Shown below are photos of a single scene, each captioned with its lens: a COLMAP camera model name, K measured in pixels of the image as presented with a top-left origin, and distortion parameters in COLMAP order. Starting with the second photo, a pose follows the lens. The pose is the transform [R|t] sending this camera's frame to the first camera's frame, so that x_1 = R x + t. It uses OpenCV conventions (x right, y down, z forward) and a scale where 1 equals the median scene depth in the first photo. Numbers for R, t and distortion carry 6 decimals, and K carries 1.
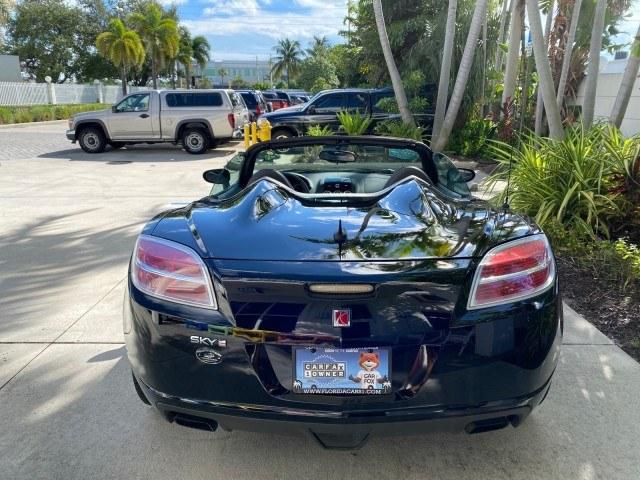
lens RADIAL K [[489.8, 0, 318.2], [0, 489.8, 236.4], [0, 0, 1]] dist [0.016215, -0.021979]
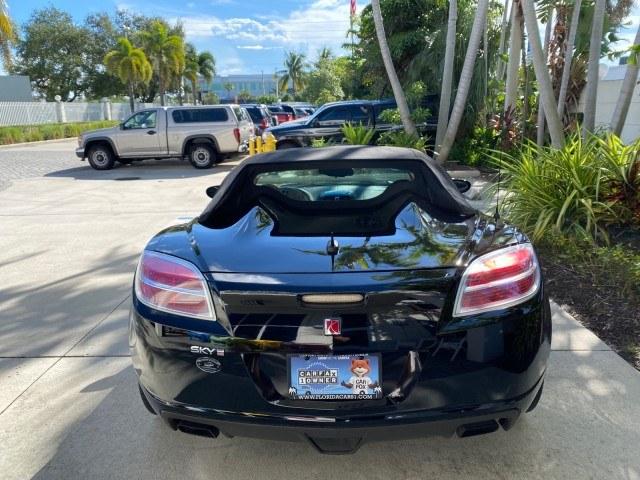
lens RADIAL K [[489.8, 0, 317.8], [0, 489.8, 237.1], [0, 0, 1]] dist [0.016215, -0.021979]
pose [[0.999660, -0.019178, -0.017671, 0.004964], [0.018806, 0.999602, -0.021014, -0.000652], [0.018067, 0.020674, 0.999623, -0.007845]]
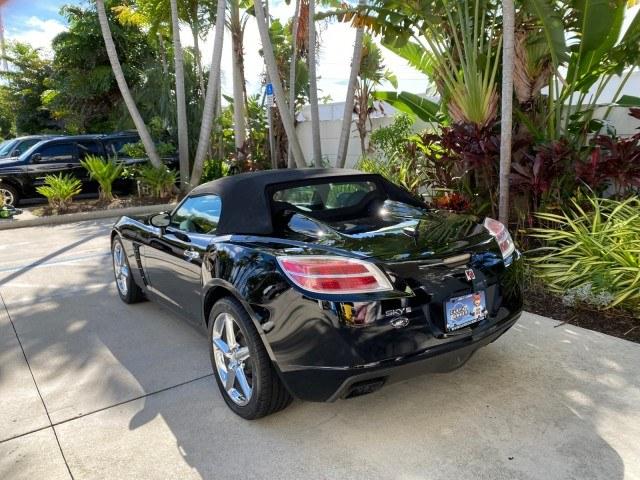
lens RADIAL K [[489.8, 0, 315.9], [0, 489.8, 239.2], [0, 0, 1]] dist [0.016215, -0.021979]
pose [[0.803076, -0.137116, 0.579886, -0.164462], [0.182910, 0.982907, -0.020898, -0.000643], [-0.567109, 0.122850, 0.814430, -0.004398]]
